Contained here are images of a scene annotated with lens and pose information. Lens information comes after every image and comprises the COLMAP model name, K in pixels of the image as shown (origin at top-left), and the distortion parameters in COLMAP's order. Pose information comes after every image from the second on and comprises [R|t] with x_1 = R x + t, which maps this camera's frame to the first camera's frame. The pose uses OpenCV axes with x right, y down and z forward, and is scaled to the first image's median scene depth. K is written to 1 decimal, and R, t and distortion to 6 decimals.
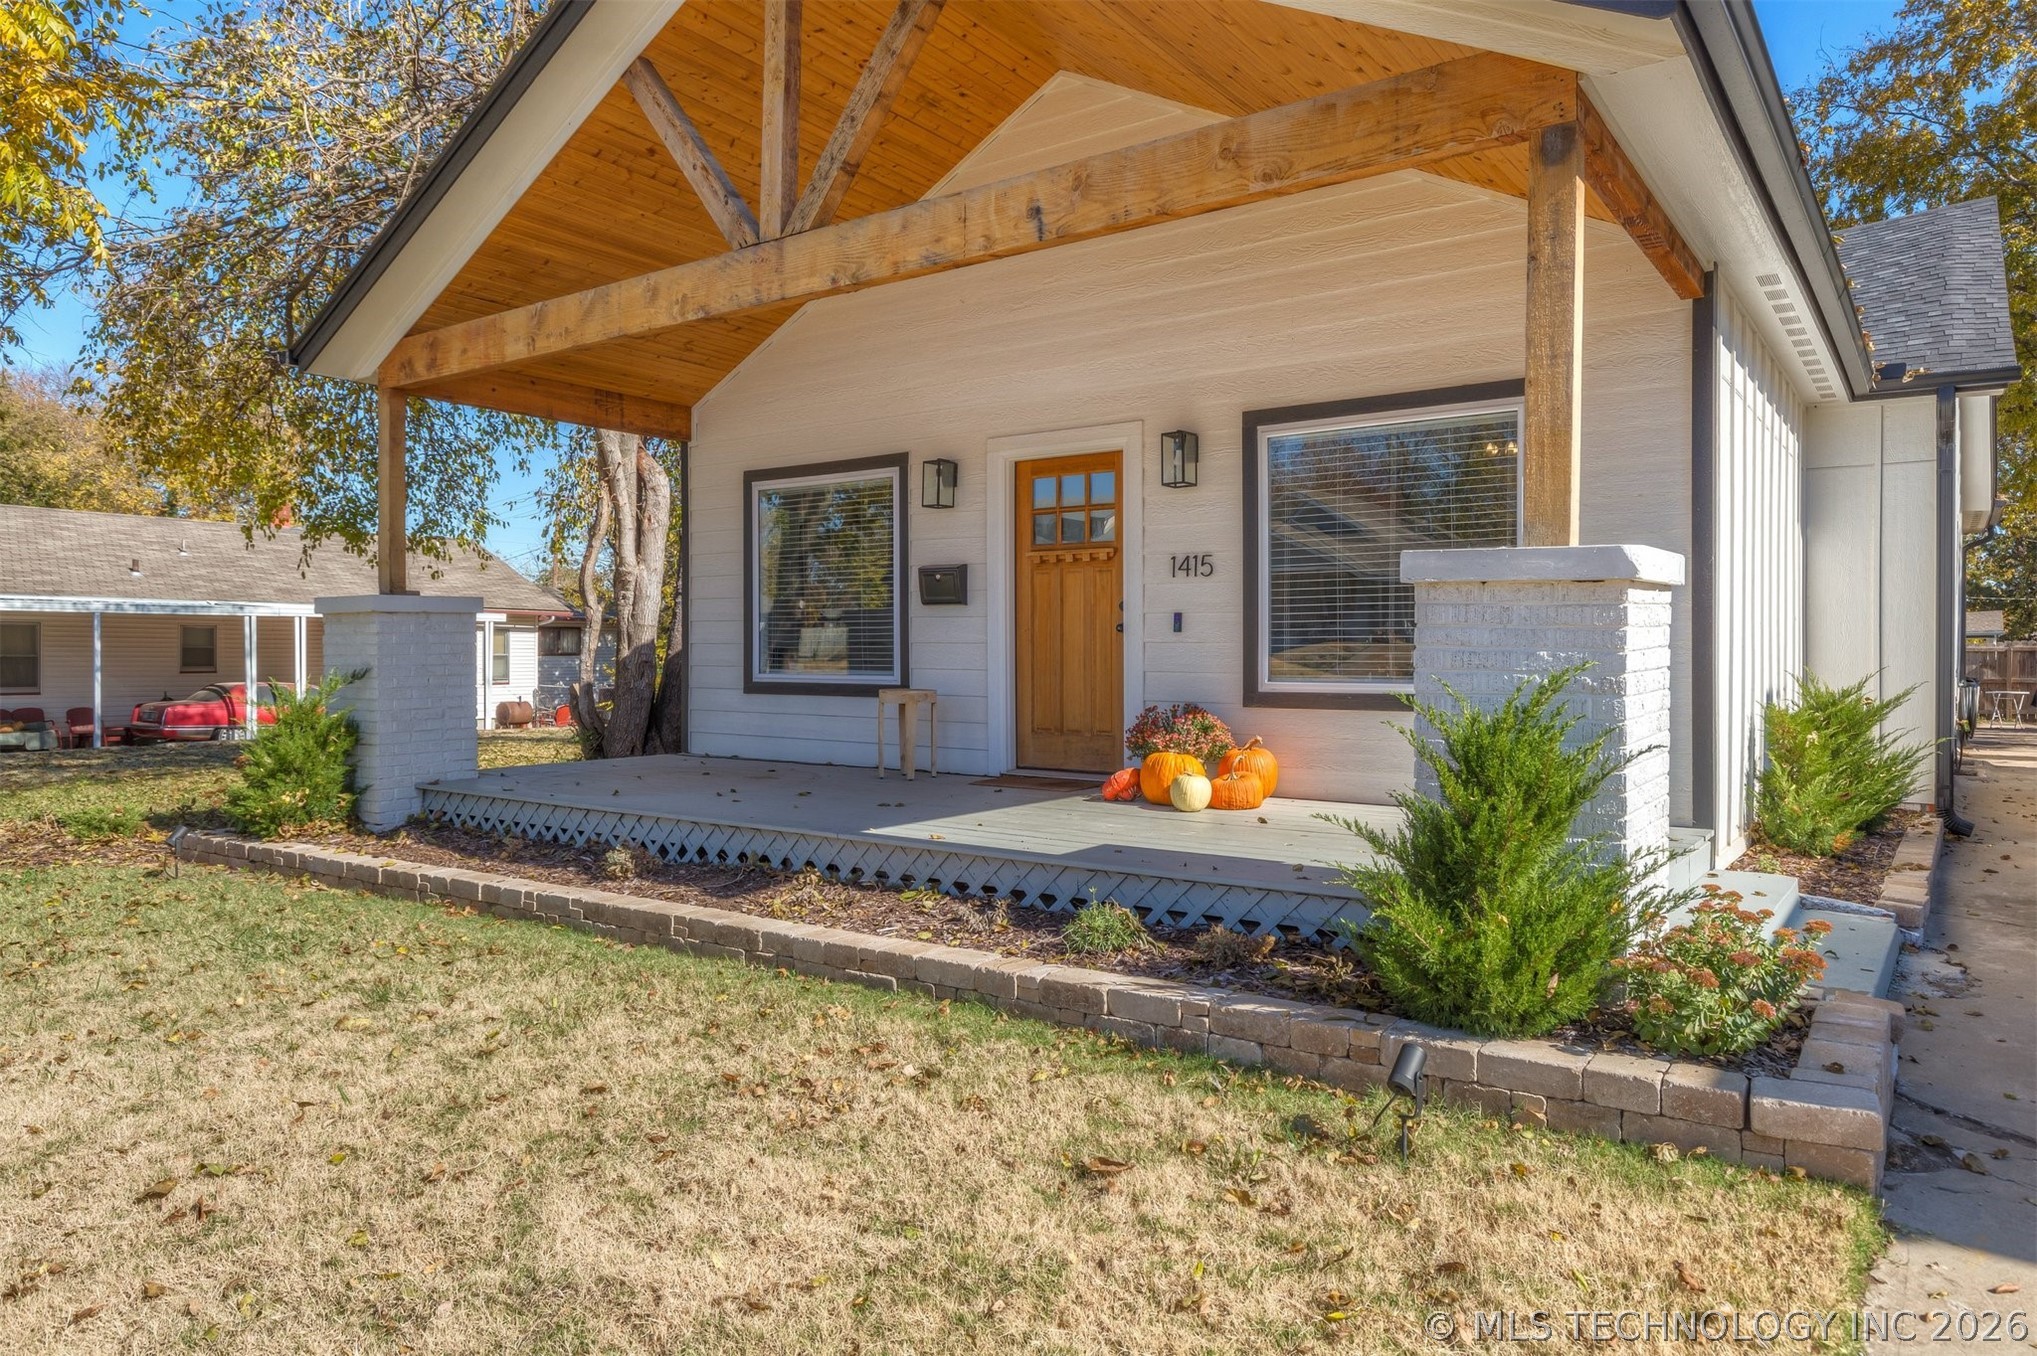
lens RADIAL K [[1267.5, 0, 1057.8], [0, 1267.5, 651.5], [0, 0, 1]] dist [0.012176, -0.000164]
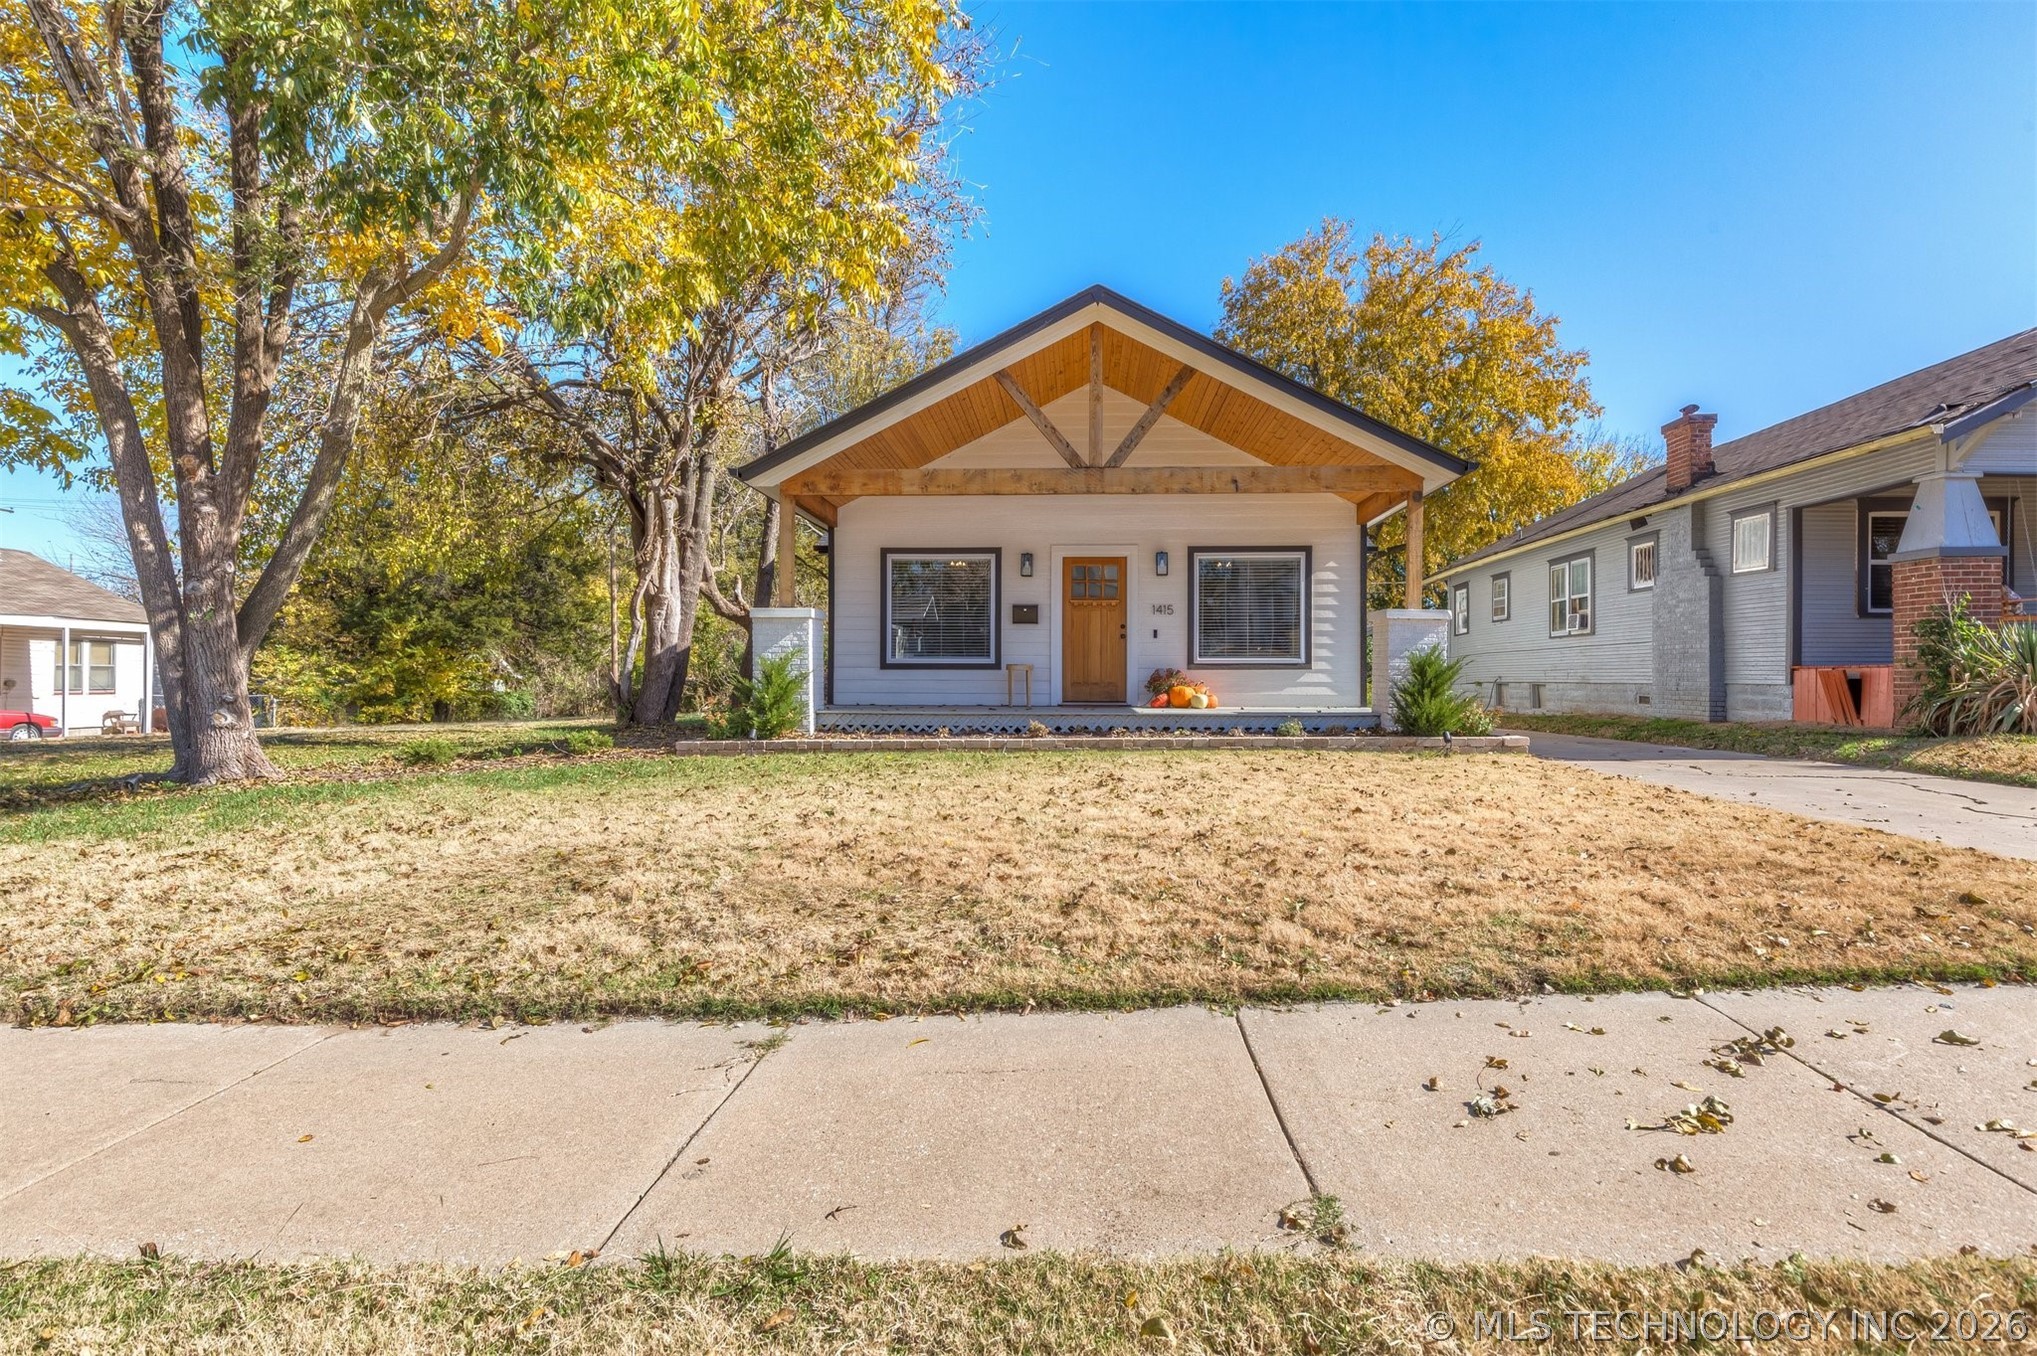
lens RADIAL K [[1005.8, 0, 1018.7], [0, 1005.8, 671.8], [0, 0, 1]] dist [-0.001423, 0.000256]
pose [[0.851949, 0.006756, 0.523582, -1.045842], [-0.002018, 0.999952, -0.009618, 0.062374], [-0.523621, 0.007137, 0.851921, -0.417154]]
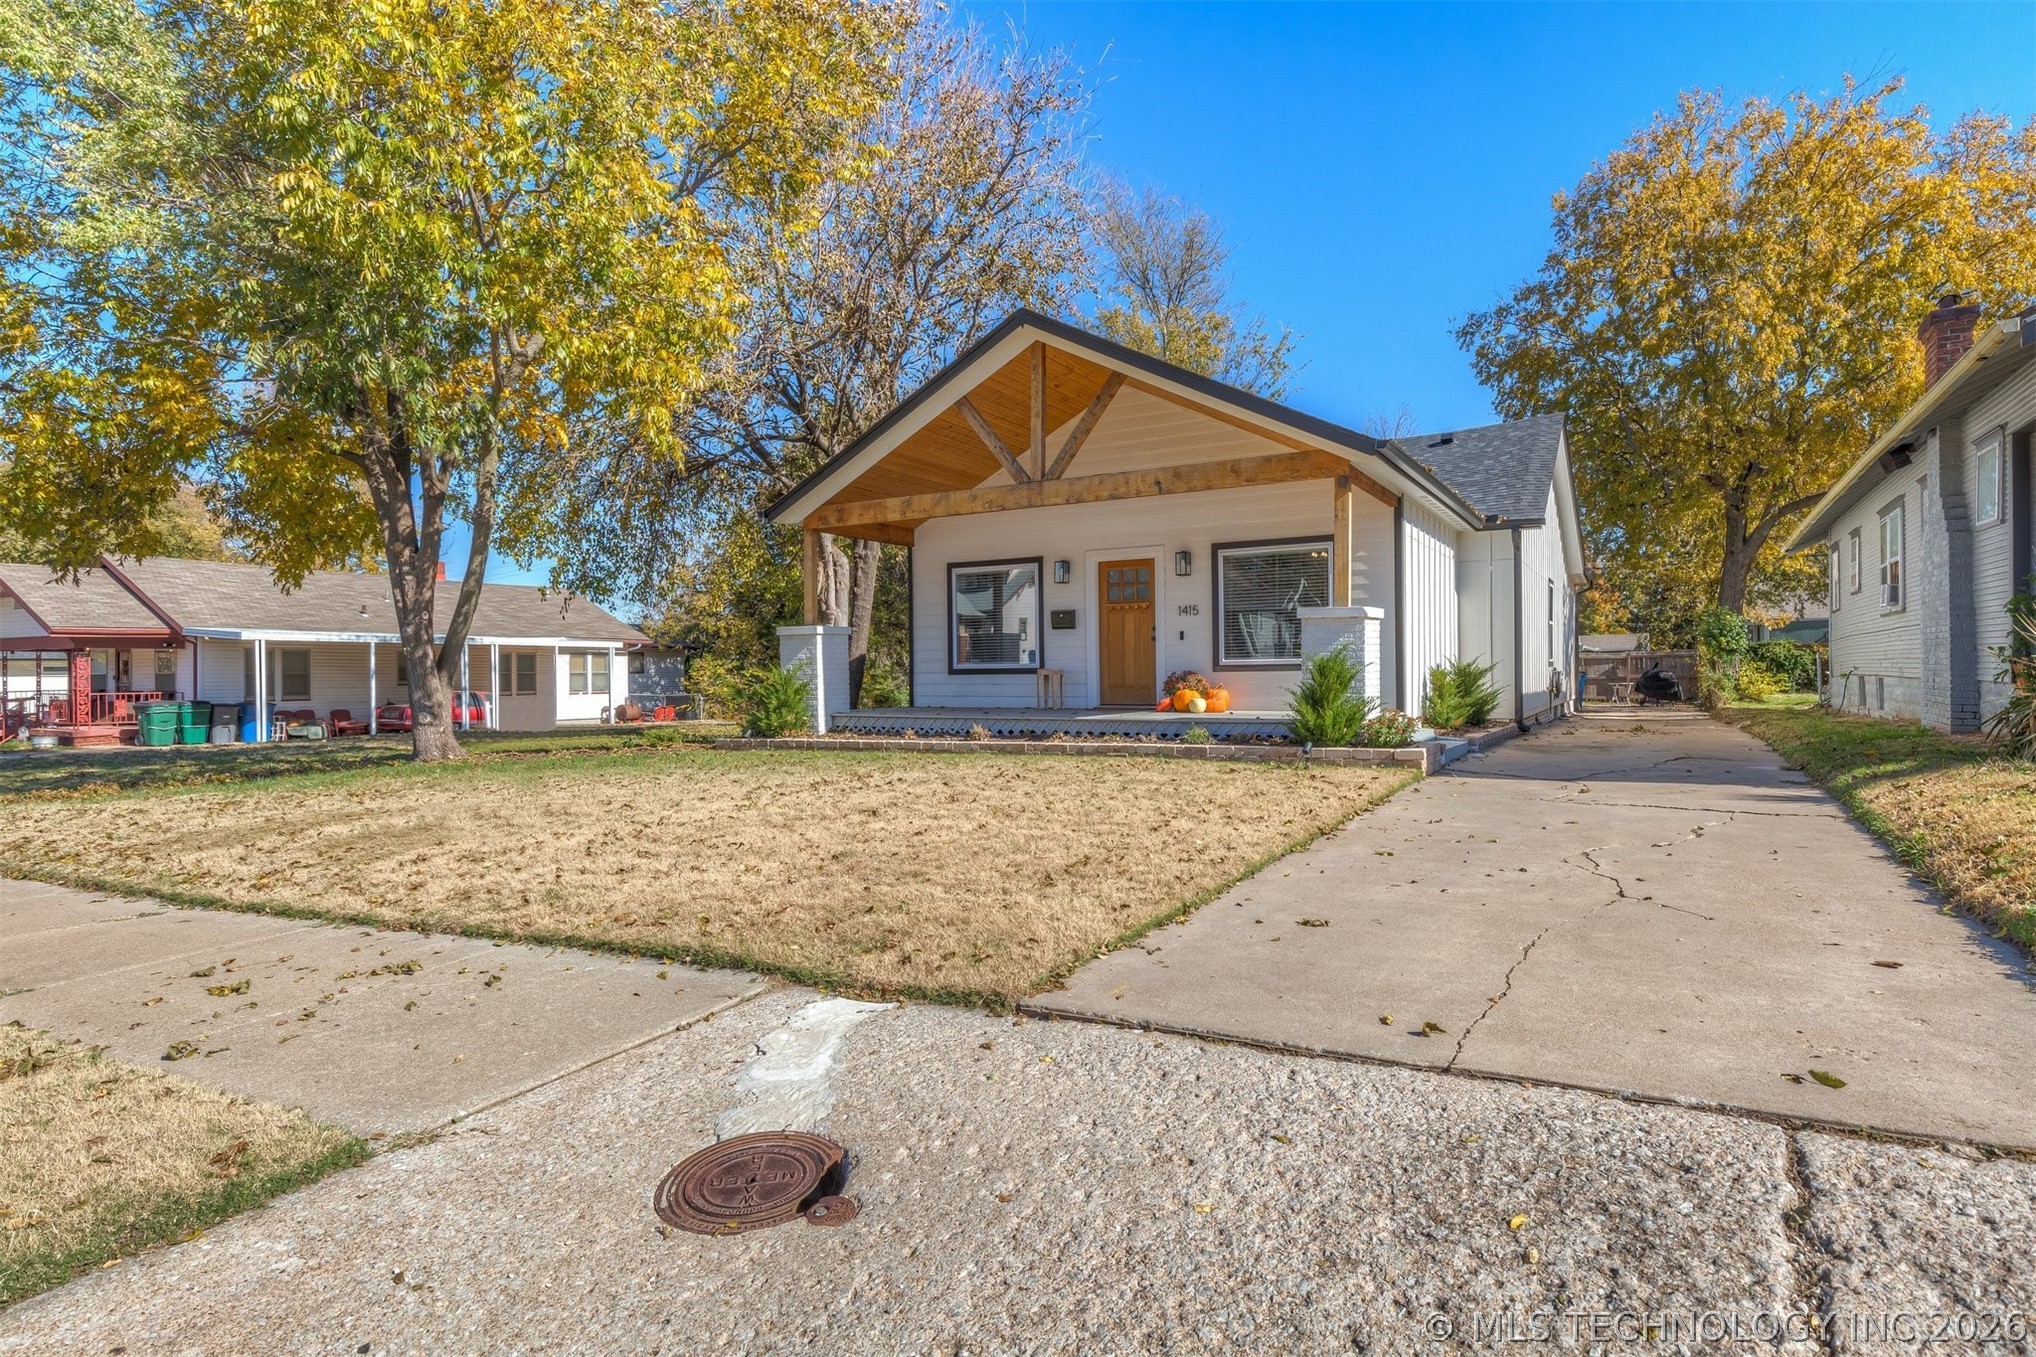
lens RADIAL K [[1056.1, 0, 1024.8], [0, 1056.1, 678.9], [0, 0, 1]] dist [-0.003749, 0.000631]
pose [[0.996773, -0.011456, 0.079449, -0.325159], [0.011096, 0.999926, 0.004971, 0.040728], [-0.079500, -0.004073, 0.996827, -0.828657]]
